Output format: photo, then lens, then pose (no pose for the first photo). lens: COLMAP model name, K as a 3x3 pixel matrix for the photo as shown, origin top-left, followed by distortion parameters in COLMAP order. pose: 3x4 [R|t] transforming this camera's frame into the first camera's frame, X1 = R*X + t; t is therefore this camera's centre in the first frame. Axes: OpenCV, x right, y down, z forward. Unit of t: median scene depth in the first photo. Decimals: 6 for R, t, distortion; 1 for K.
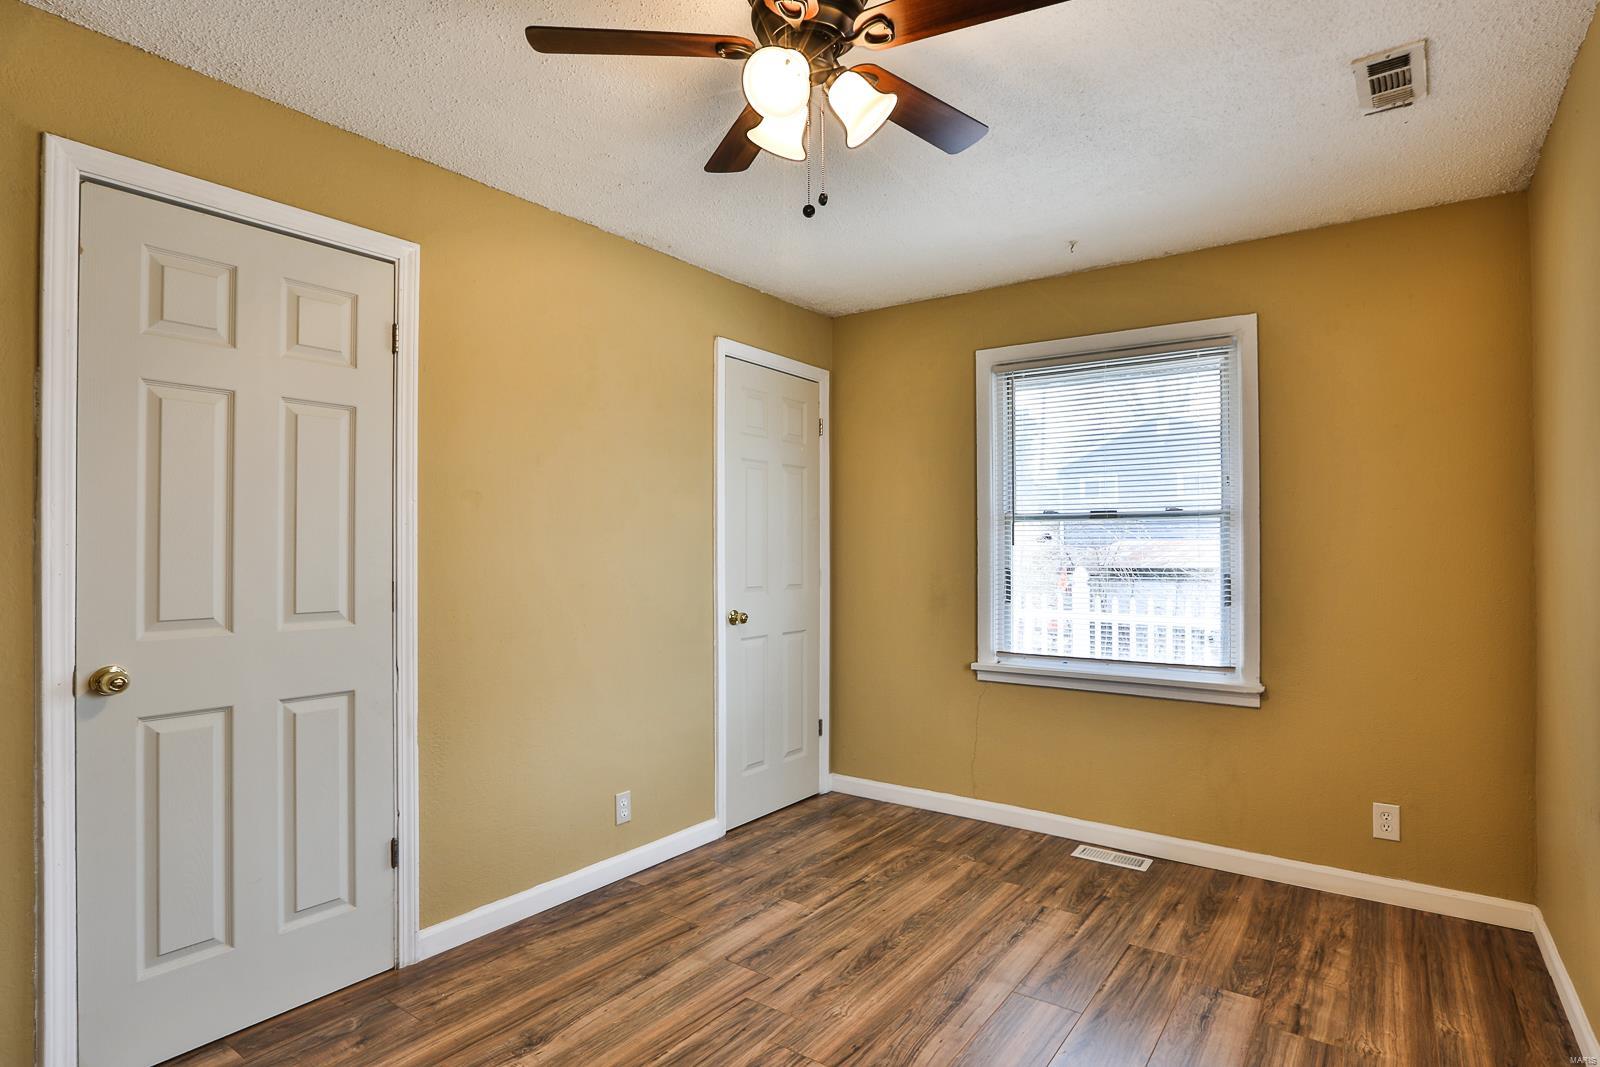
lens RADIAL K [[834.6, 0, 760.9], [0, 834.6, 533.6], [0, 0, 1]] dist [-0.013169, -0.000030]
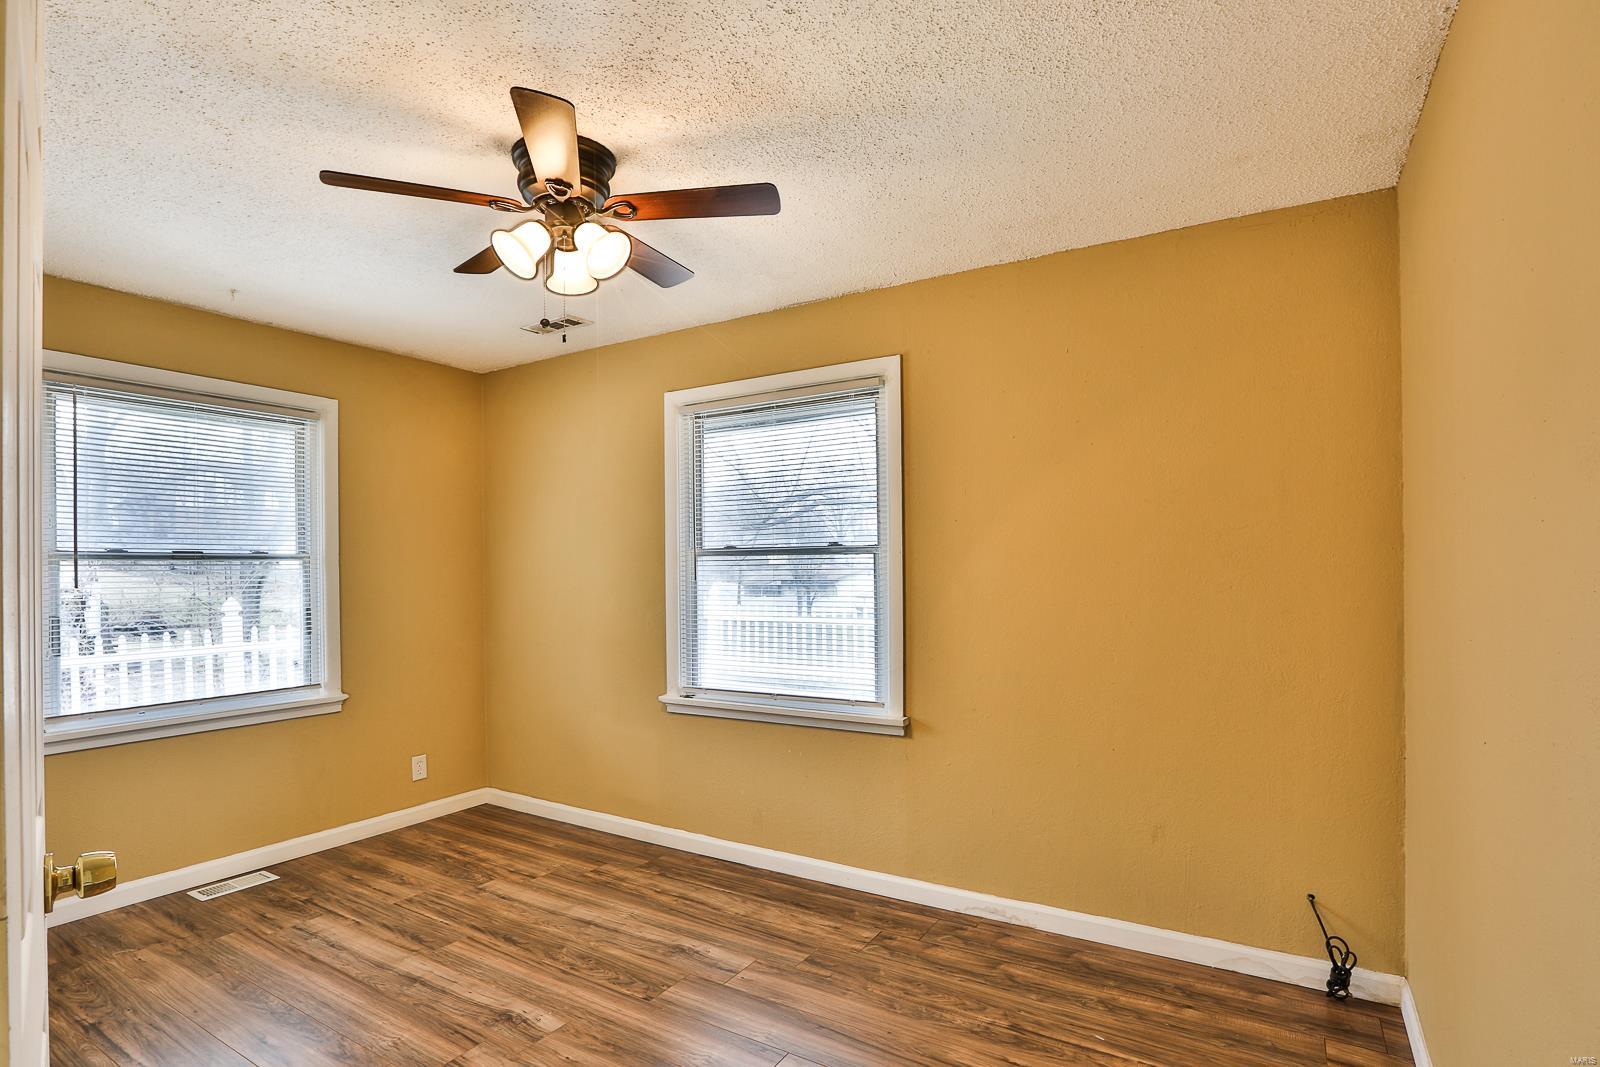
lens RADIAL K [[812.8, 0, 774.2], [0, 812.8, 557.3], [0, 0, 1]] dist [-0.031346, 0.000983]
pose [[-0.067082, 0.010876, 0.997688, -0.705475], [-0.009290, 0.999890, -0.011525, -0.019136], [-0.997704, -0.010042, -0.066973, 0.441473]]
